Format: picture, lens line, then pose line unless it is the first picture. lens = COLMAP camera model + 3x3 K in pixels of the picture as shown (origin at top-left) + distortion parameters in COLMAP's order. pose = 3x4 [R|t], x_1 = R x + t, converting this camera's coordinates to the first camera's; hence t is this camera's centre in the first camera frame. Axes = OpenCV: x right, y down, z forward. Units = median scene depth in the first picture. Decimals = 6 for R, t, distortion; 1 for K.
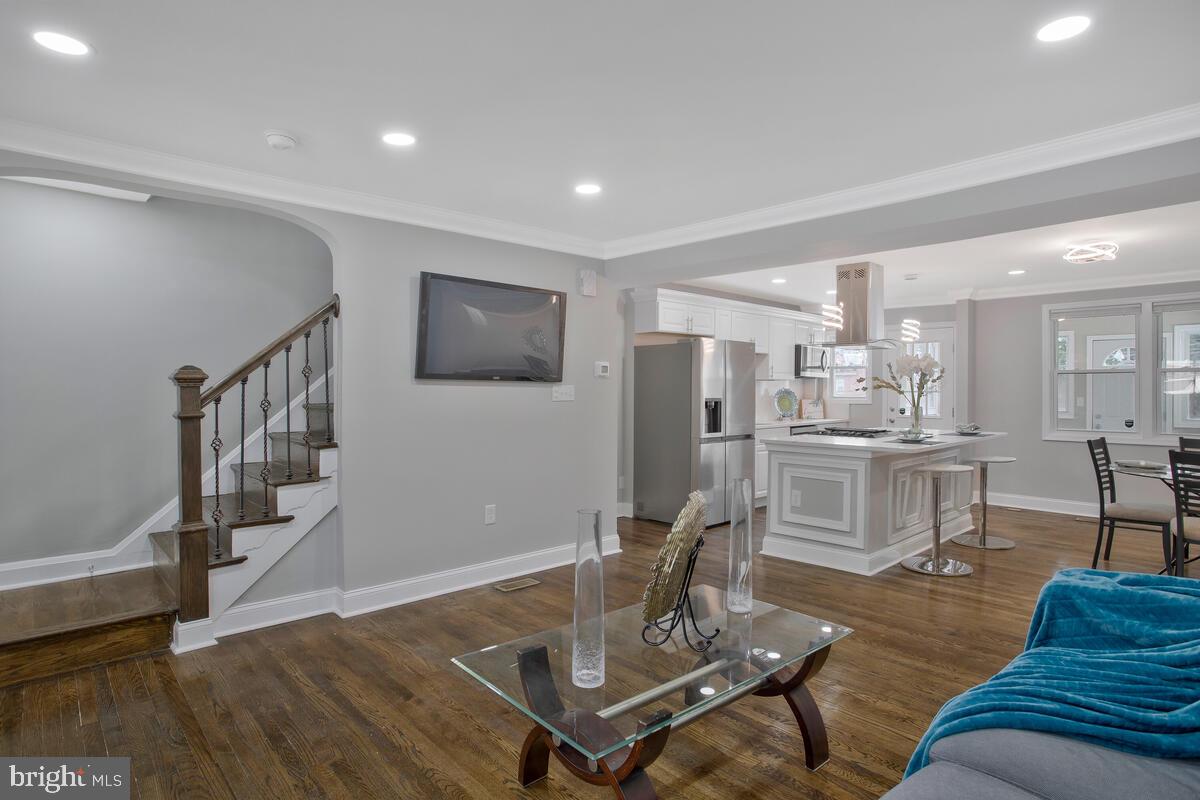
lens RADIAL K [[616.9, 0, 596.1], [0, 616.9, 396.5], [0, 0, 1]] dist [-0.066114, 0.018831]
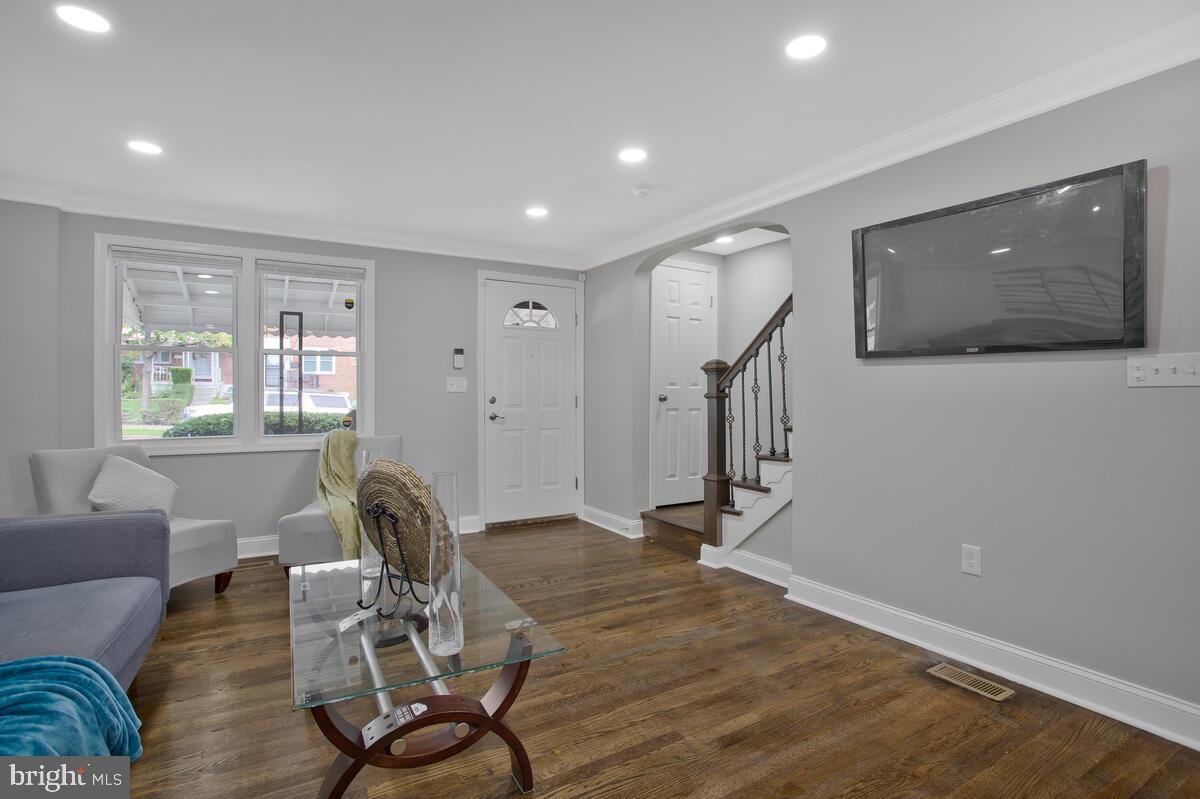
lens RADIAL K [[616.9, 0, 611.0], [0, 616.9, 397.4], [0, 0, 1]] dist [-0.066114, 0.018831]
pose [[-0.194119, 0.012658, -0.980896, 0.471058], [-0.010636, 0.999831, 0.015007, 0.012133], [0.980920, 0.013346, -0.193951, 0.667348]]
